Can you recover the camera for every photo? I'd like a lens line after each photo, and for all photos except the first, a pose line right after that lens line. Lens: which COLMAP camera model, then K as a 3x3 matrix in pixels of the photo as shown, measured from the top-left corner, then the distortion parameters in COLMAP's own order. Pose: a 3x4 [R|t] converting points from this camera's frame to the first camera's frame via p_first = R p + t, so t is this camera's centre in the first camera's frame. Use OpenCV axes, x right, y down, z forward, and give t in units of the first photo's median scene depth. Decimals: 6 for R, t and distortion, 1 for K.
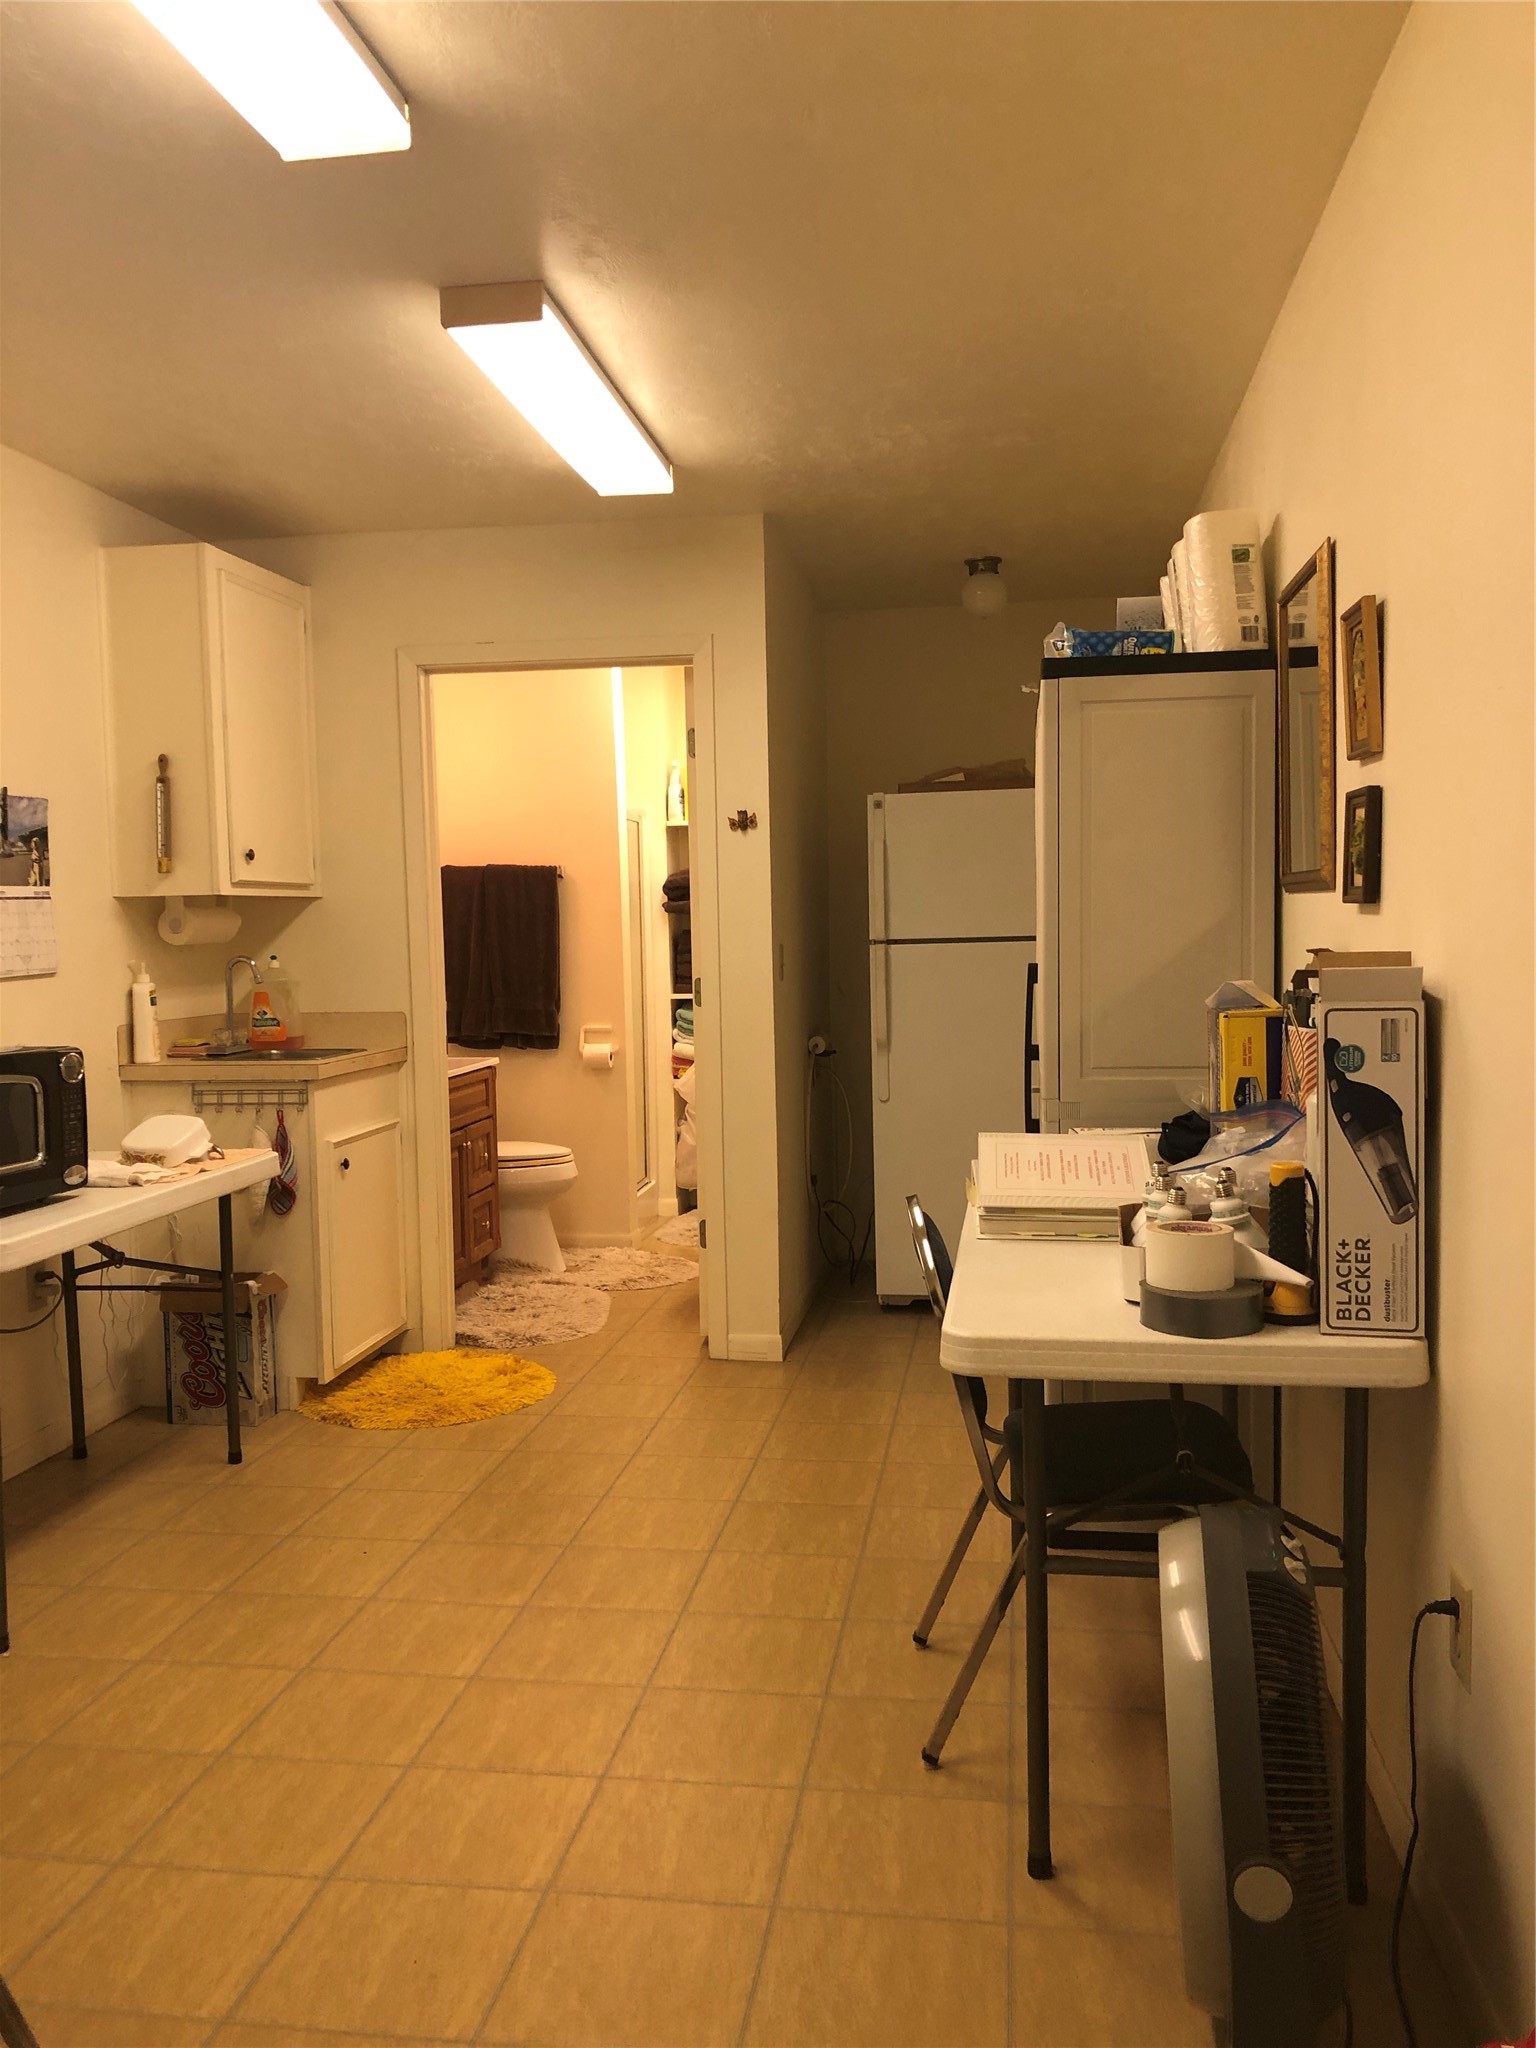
lens RADIAL K [[1678.4, 0, 770.0], [0, 1678.4, 1034.4], [0, 0, 1]] dist [0.013195, 0.011778]
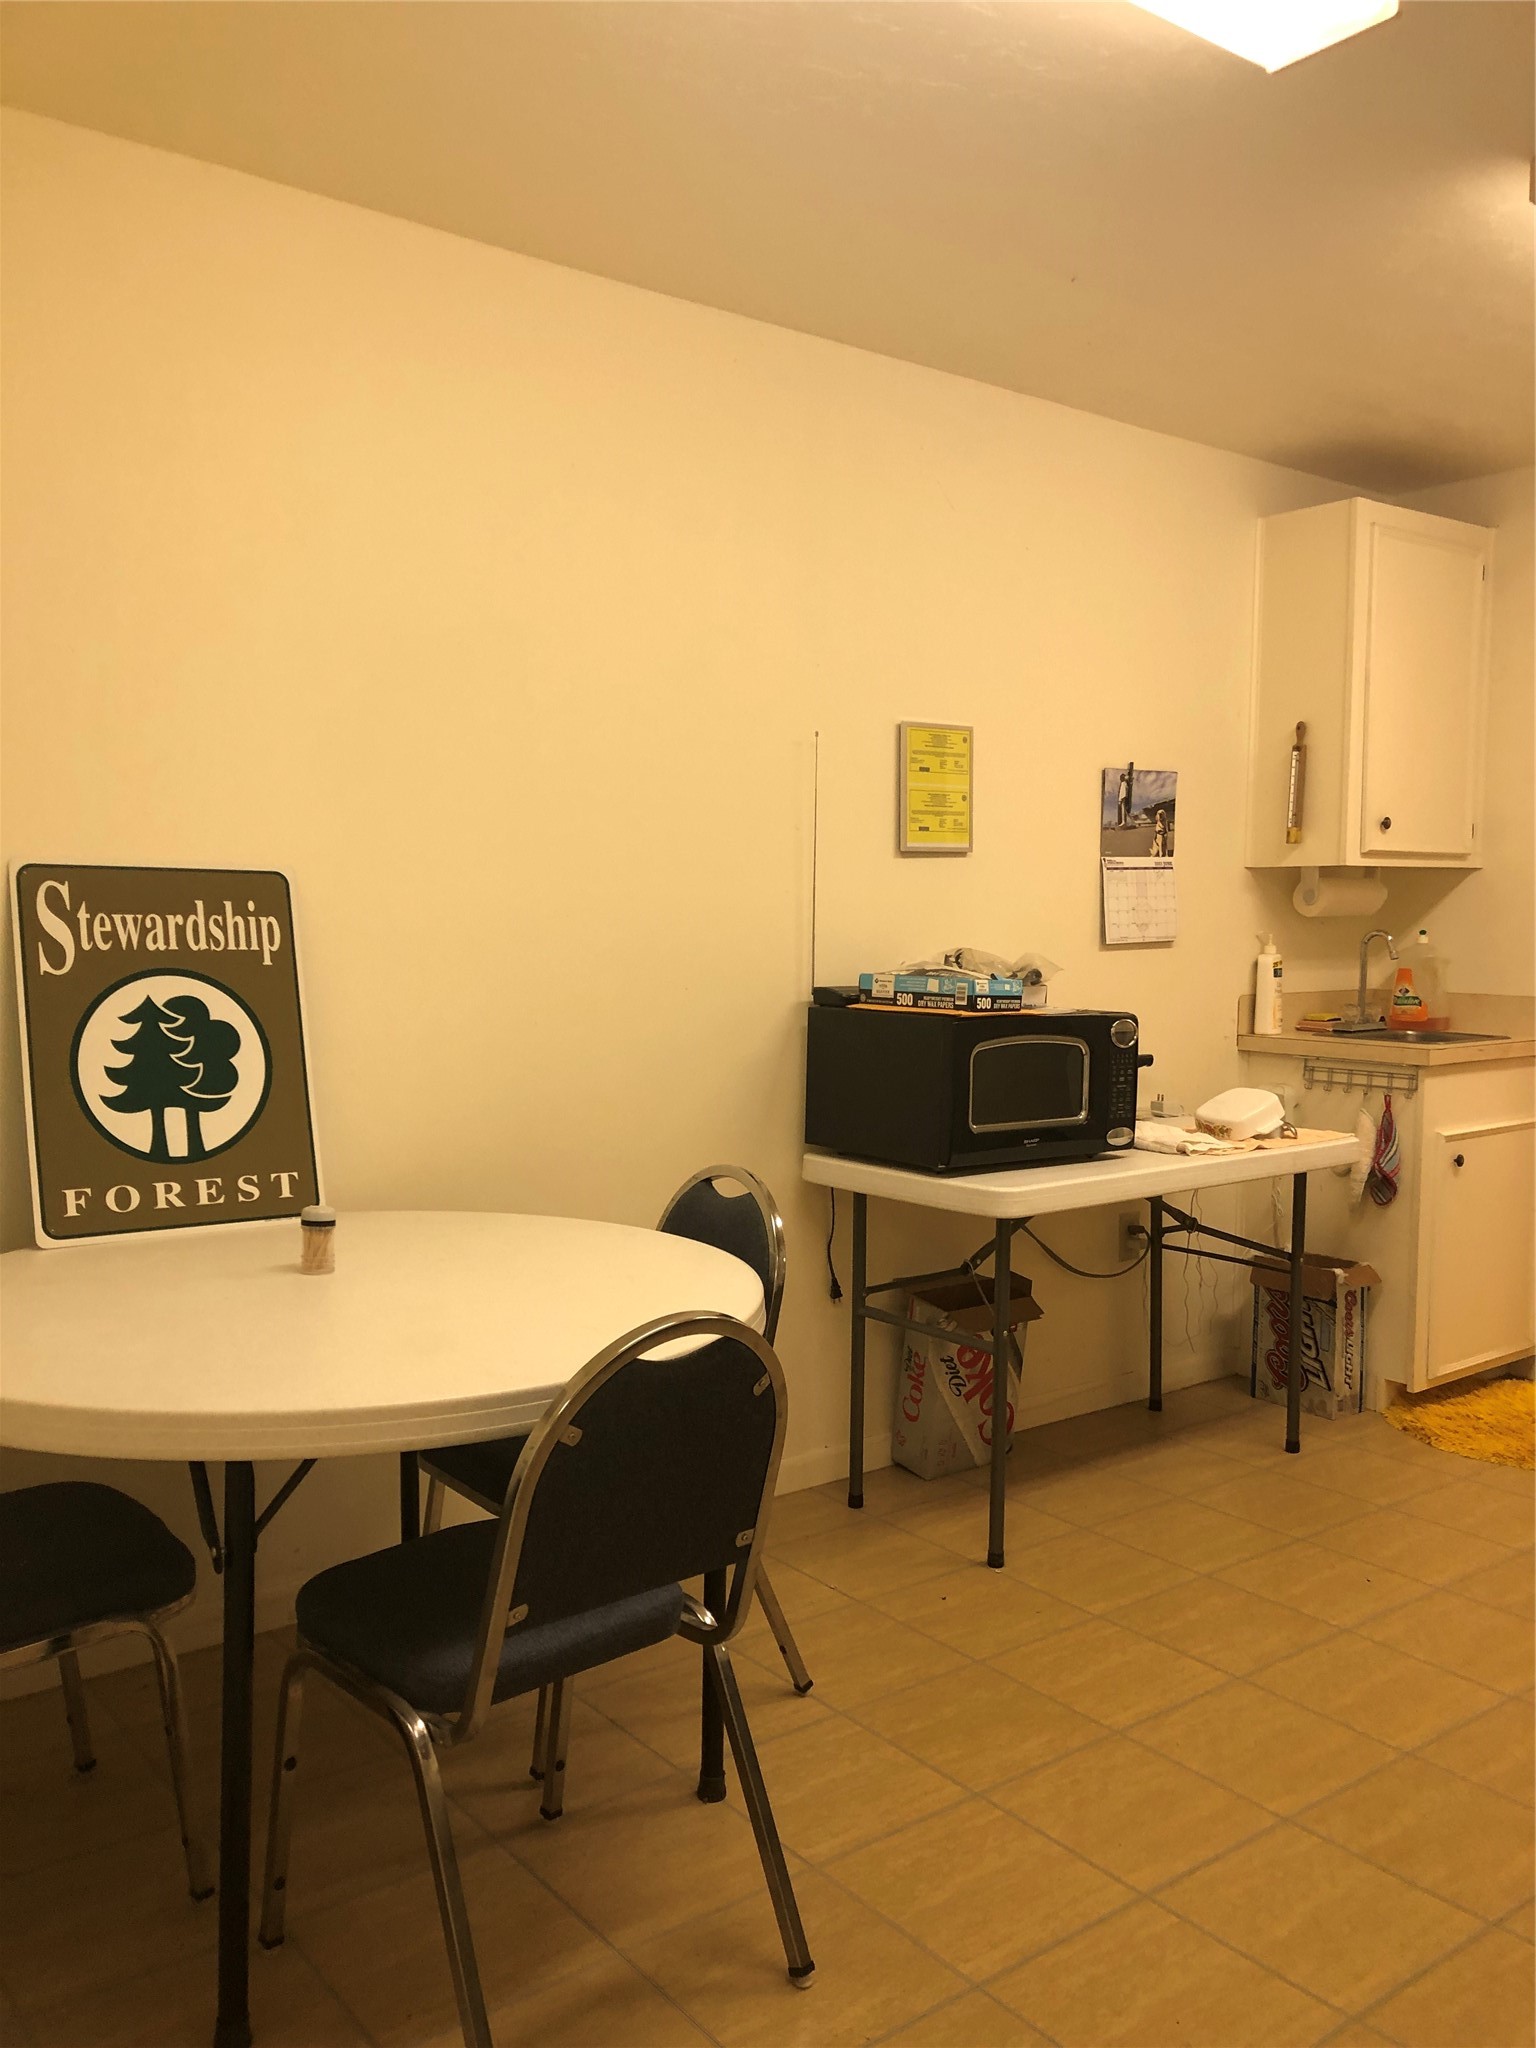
lens RADIAL K [[1678.4, 0, 770.0], [0, 1678.4, 1034.4], [0, 0, 1]] dist [0.013195, 0.011778]
pose [[0.721904, 0.073608, -0.688067, 0.104206], [-0.061454, 0.997217, 0.042204, -0.007114], [0.689259, 0.011817, 0.724419, 0.078136]]
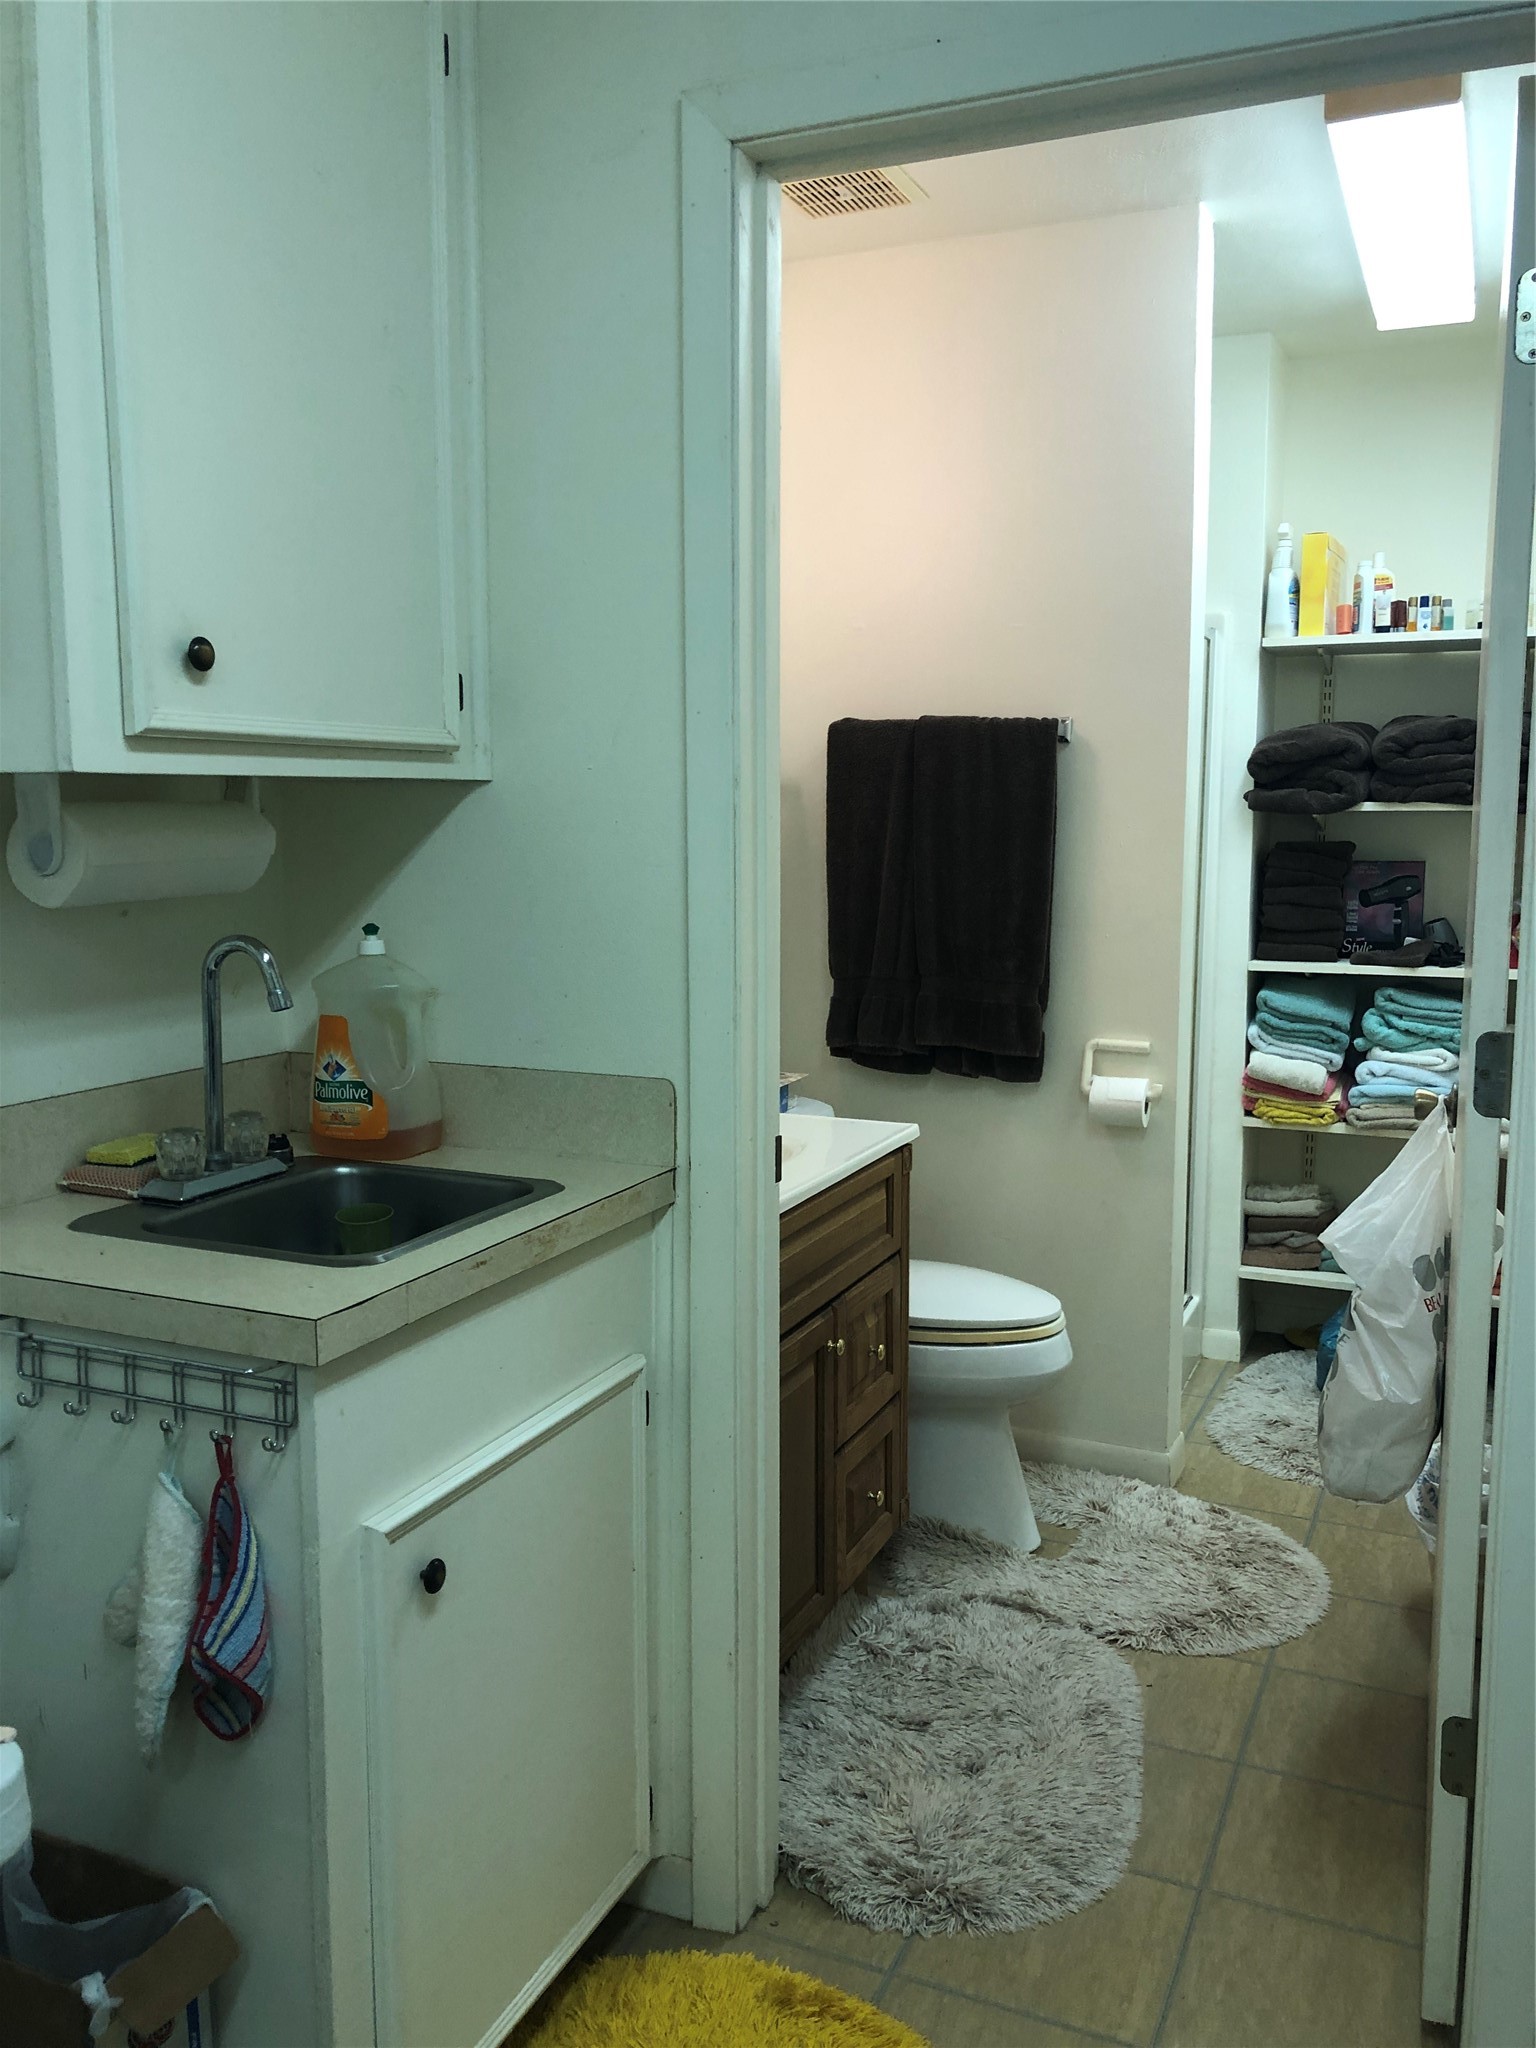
lens RADIAL K [[1672.2, 0, 766.6], [0, 1672.2, 1070.8], [0, 0, 1]] dist [0.074159, 0.001291]
pose [[0.962668, 0.058951, -0.264188, -0.105564], [-0.033793, 0.994535, 0.098781, -0.062461], [0.268568, -0.086165, 0.959399, 0.715479]]
